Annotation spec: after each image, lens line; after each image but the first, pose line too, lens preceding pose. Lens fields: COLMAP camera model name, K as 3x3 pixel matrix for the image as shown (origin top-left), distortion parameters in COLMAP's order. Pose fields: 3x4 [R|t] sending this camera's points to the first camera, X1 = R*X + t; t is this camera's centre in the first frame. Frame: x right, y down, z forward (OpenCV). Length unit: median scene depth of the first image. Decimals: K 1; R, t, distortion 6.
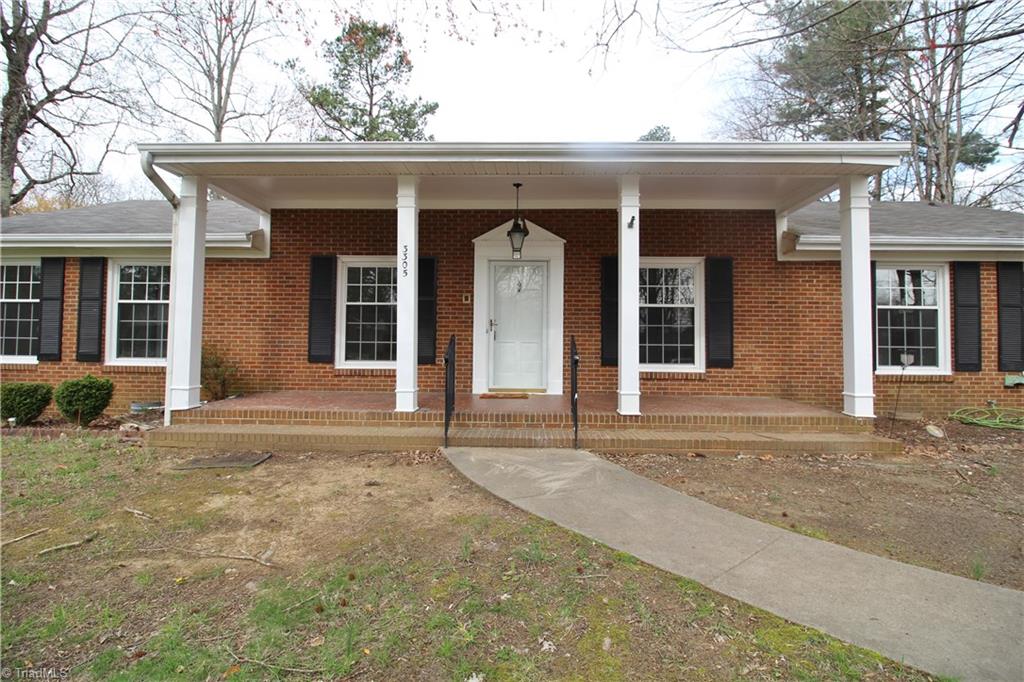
lens RADIAL K [[473.3, 0, 512.7], [0, 473.3, 333.4], [0, 0, 1]] dist [-0.009045, -0.006156]
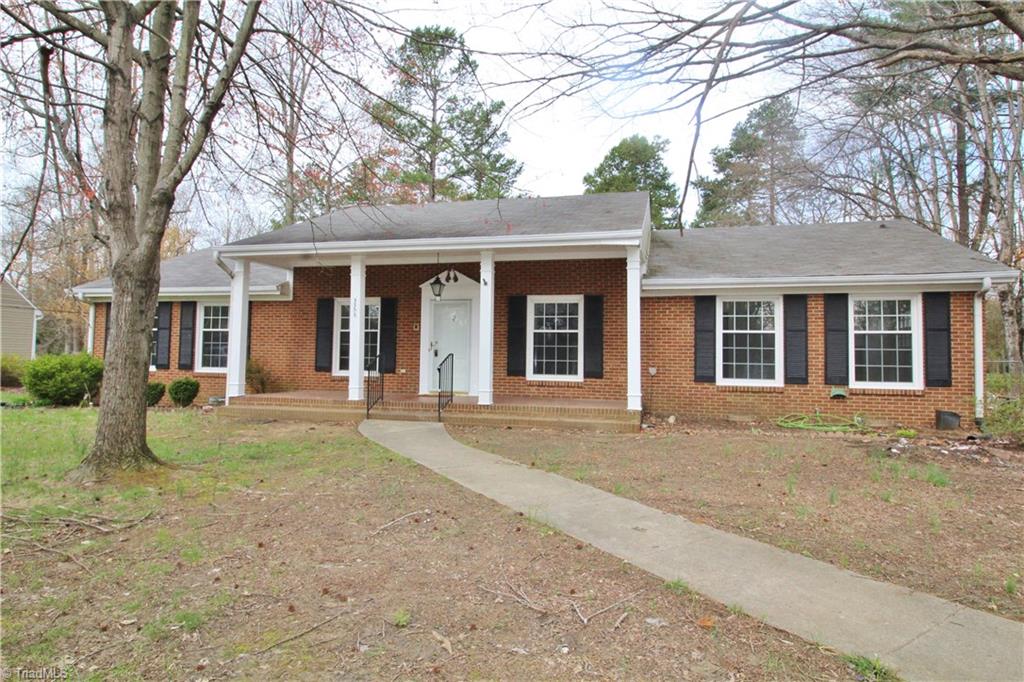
lens RADIAL K [[605.1, 0, 512.8], [0, 605.1, 335.2], [0, 0, 1]] dist [0.001229, 0.000749]
pose [[0.973890, -0.003294, -0.226997, 0.596482], [-0.001391, 0.999789, -0.020475, -0.012754], [0.227016, 0.020256, 0.973680, -0.698887]]
